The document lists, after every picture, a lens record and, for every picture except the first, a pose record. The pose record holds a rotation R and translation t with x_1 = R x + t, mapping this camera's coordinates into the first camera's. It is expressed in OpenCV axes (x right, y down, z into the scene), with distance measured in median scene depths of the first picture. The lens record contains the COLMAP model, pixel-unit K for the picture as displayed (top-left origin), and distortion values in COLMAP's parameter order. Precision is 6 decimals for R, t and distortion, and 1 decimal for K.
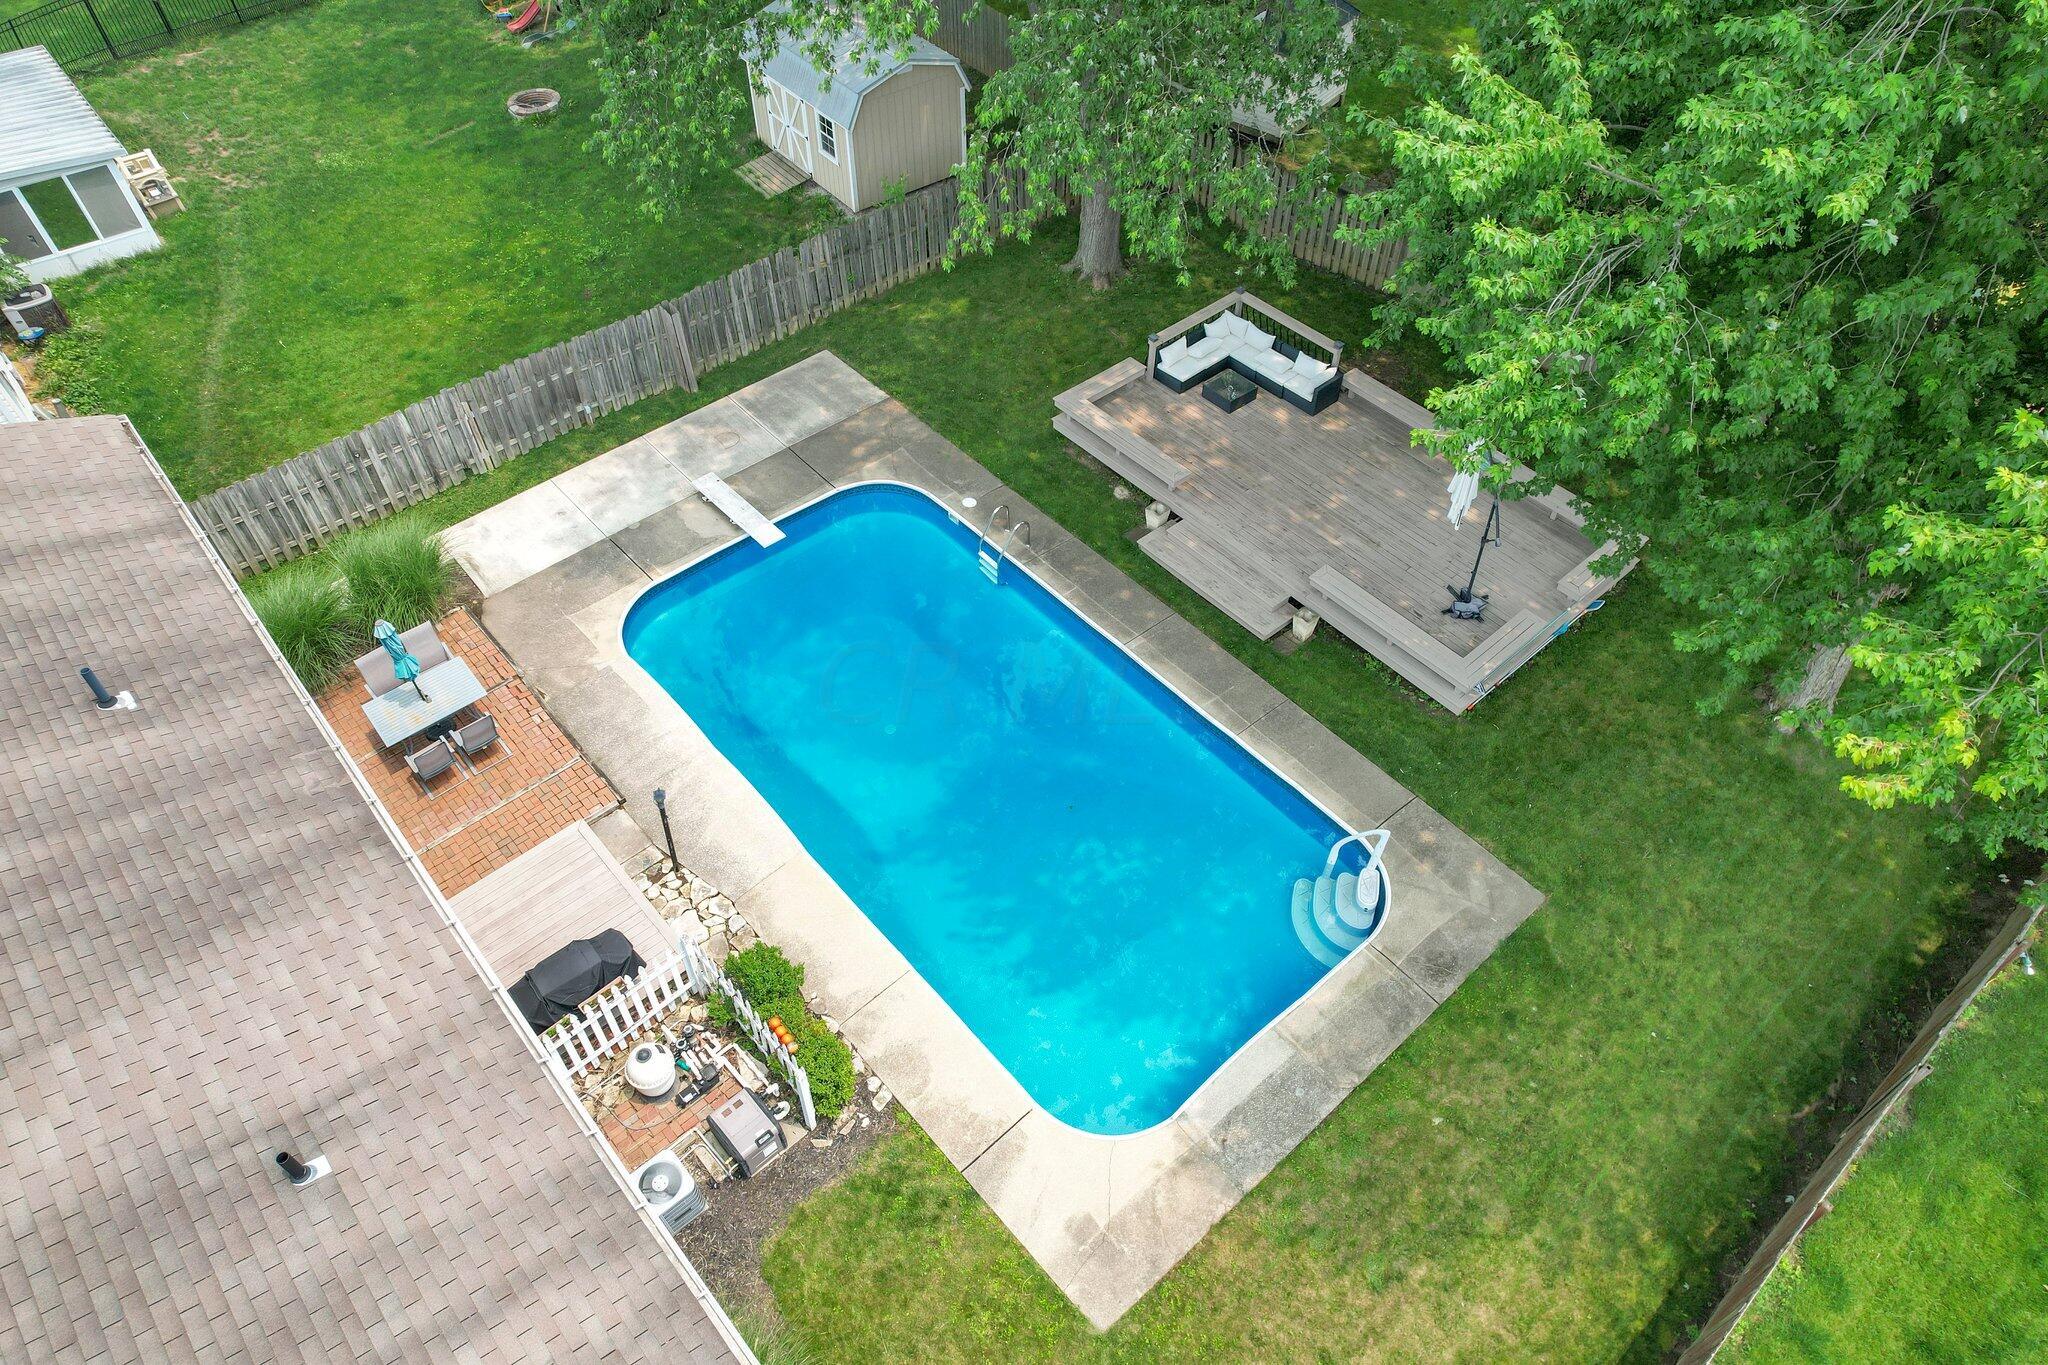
lens RADIAL K [[1316.9, 0, 1026.8], [0, 1316.9, 695.7], [0, 0, 1]] dist [-0.090859, 0.084618]
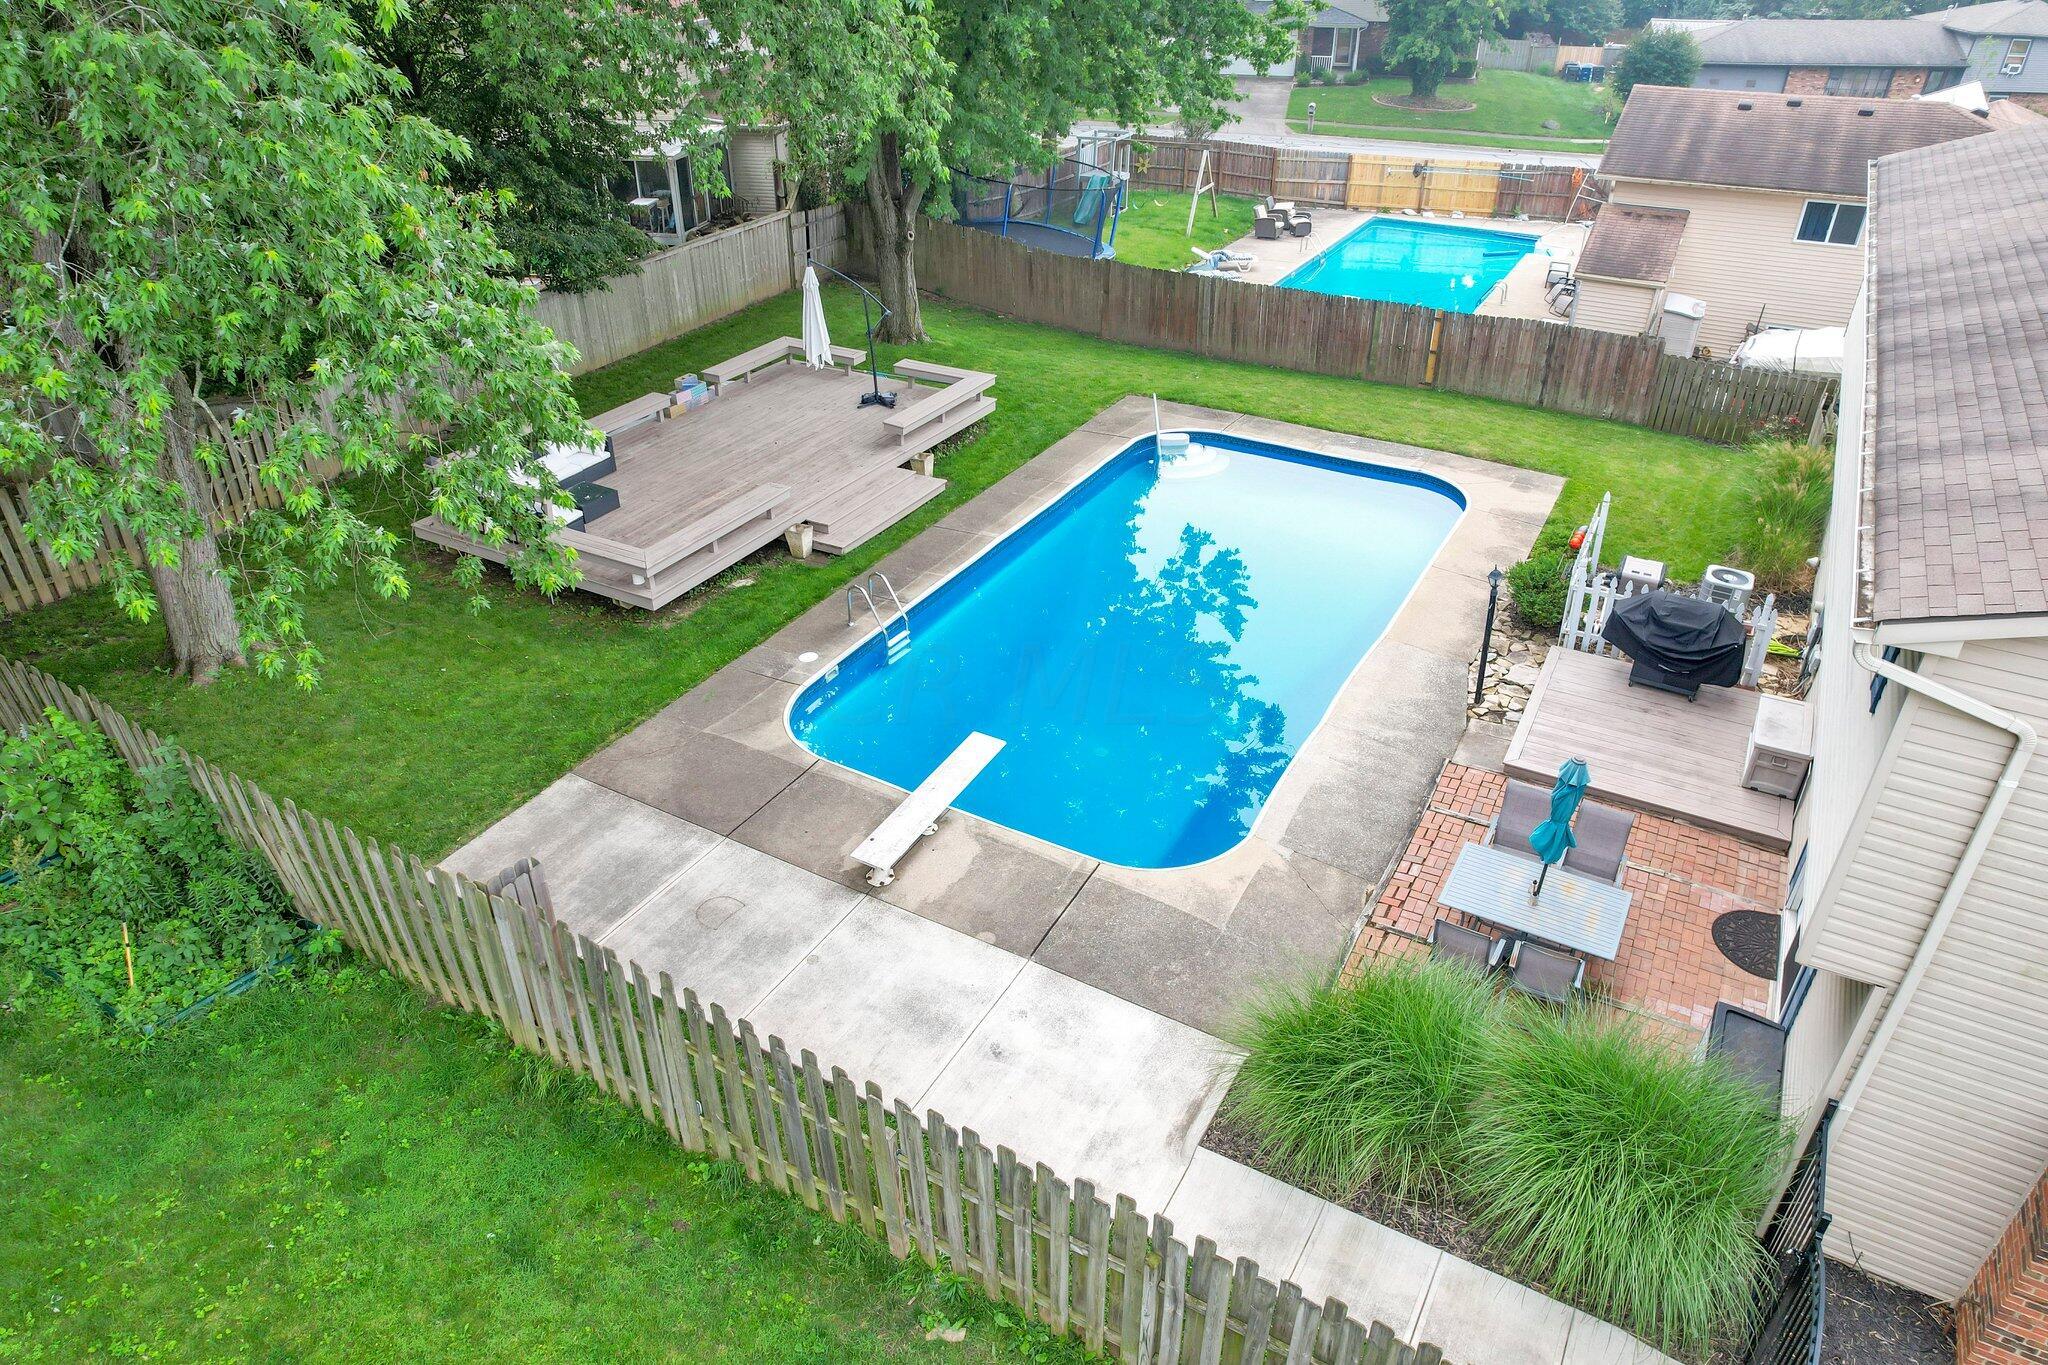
lens RADIAL K [[1316.9, 0, 1026.8], [0, 1316.9, 695.7], [0, 0, 1]] dist [-0.090859, 0.084618]
pose [[-0.337476, -0.499082, 0.798140, -0.759000], [0.713005, 0.418060, 0.562894, -0.515226], [-0.614600, 0.759041, 0.214763, 0.856173]]
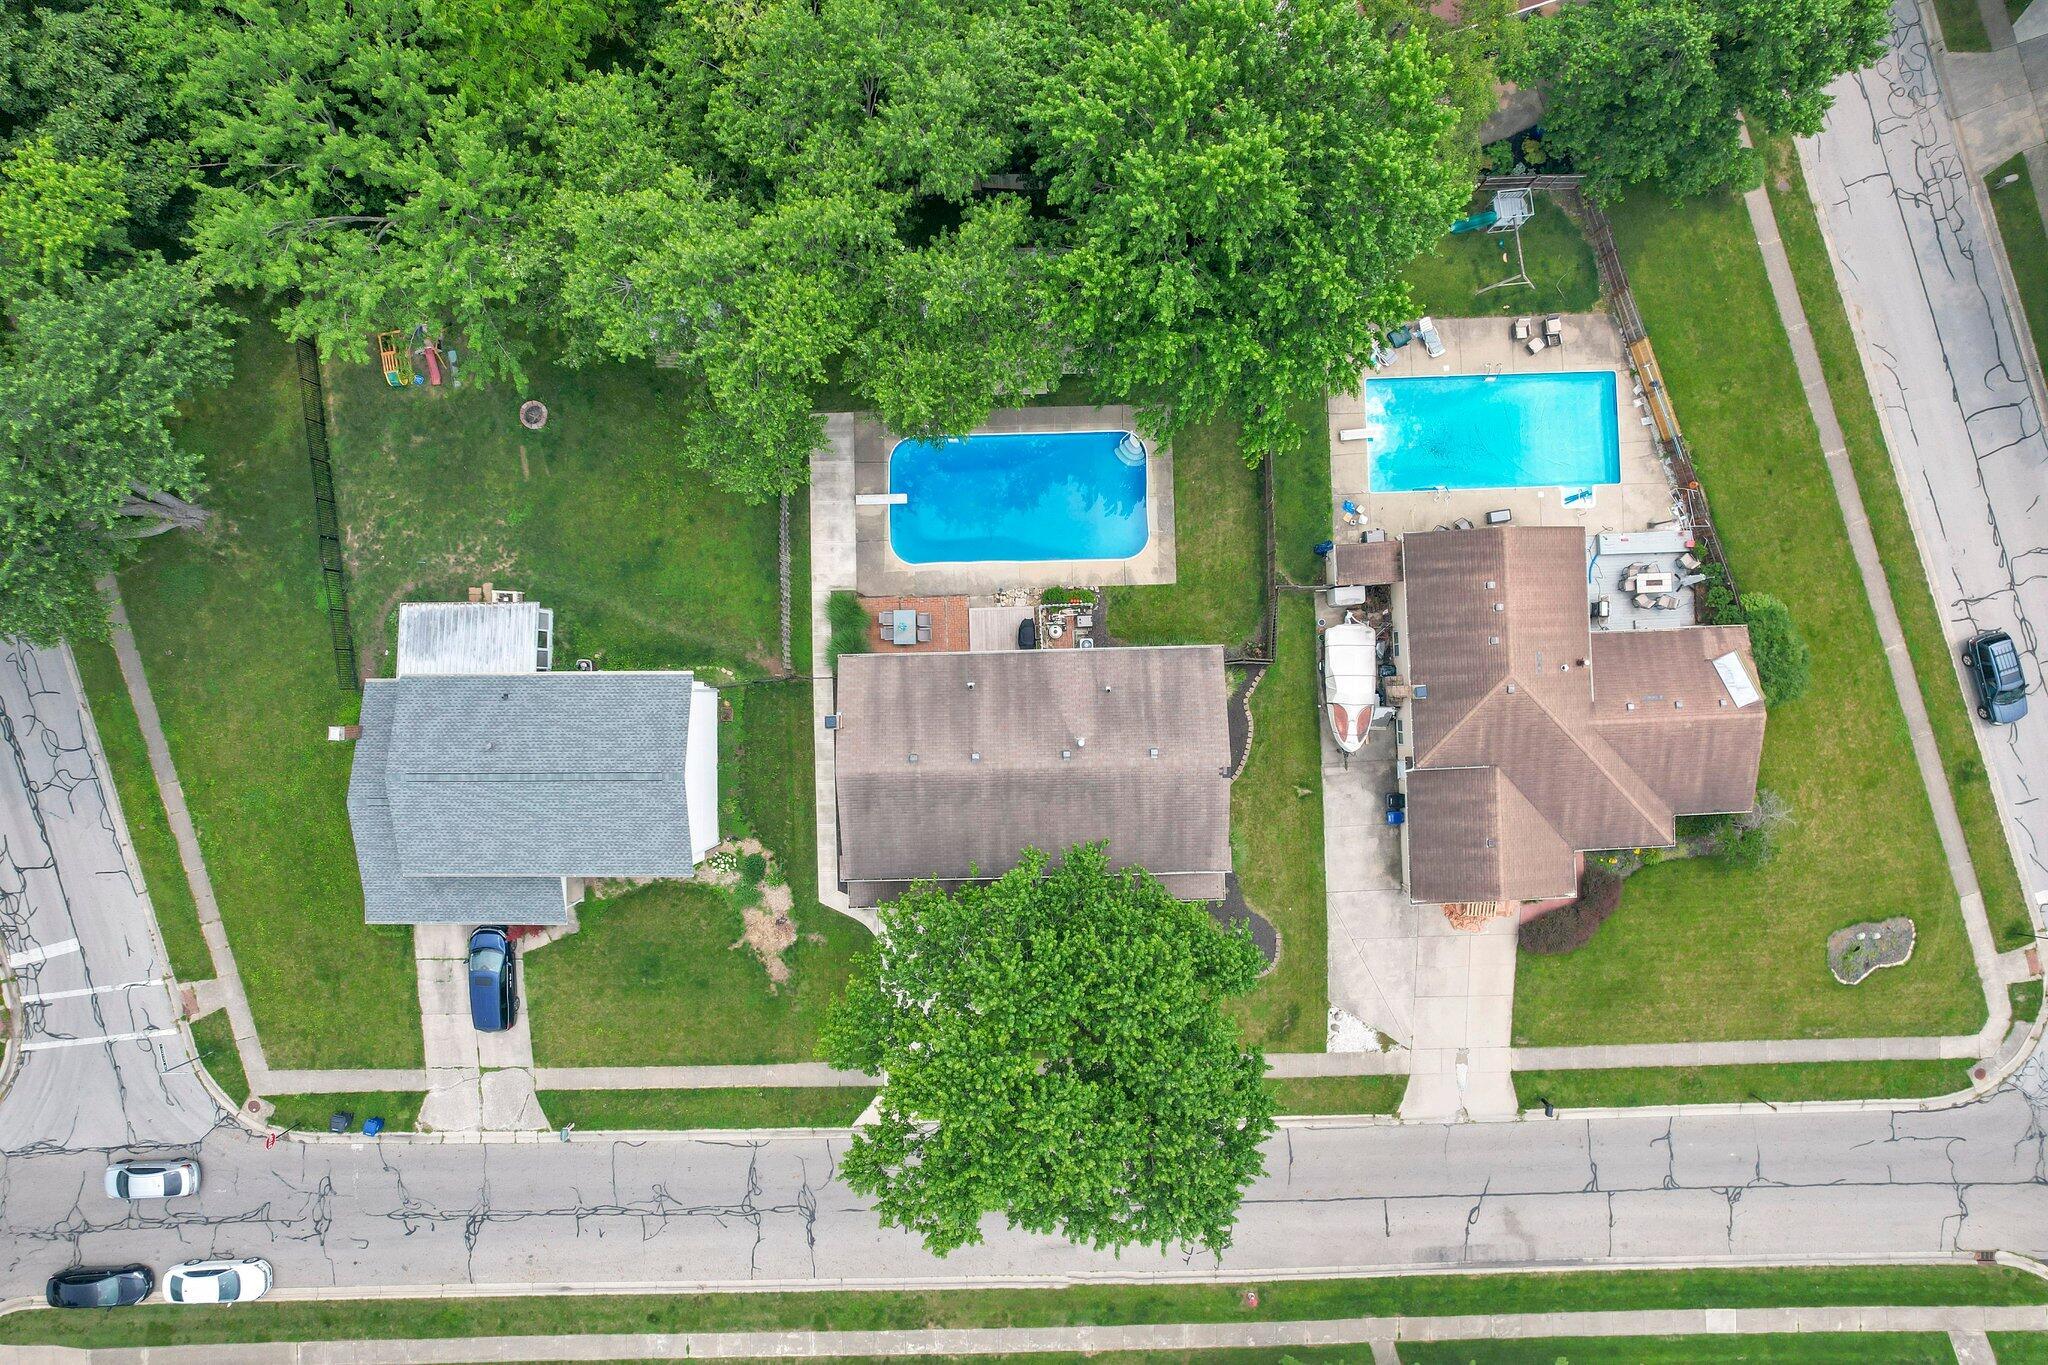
lens RADIAL K [[1316.9, 0, 1026.8], [0, 1316.9, 695.7], [0, 0, 1]] dist [-0.090859, 0.084618]
pose [[0.637858, -0.770122, -0.007023, -0.346219], [0.585114, 0.478654, 0.654623, -1.663380], [-0.500779, -0.421666, 0.755923, -1.481844]]
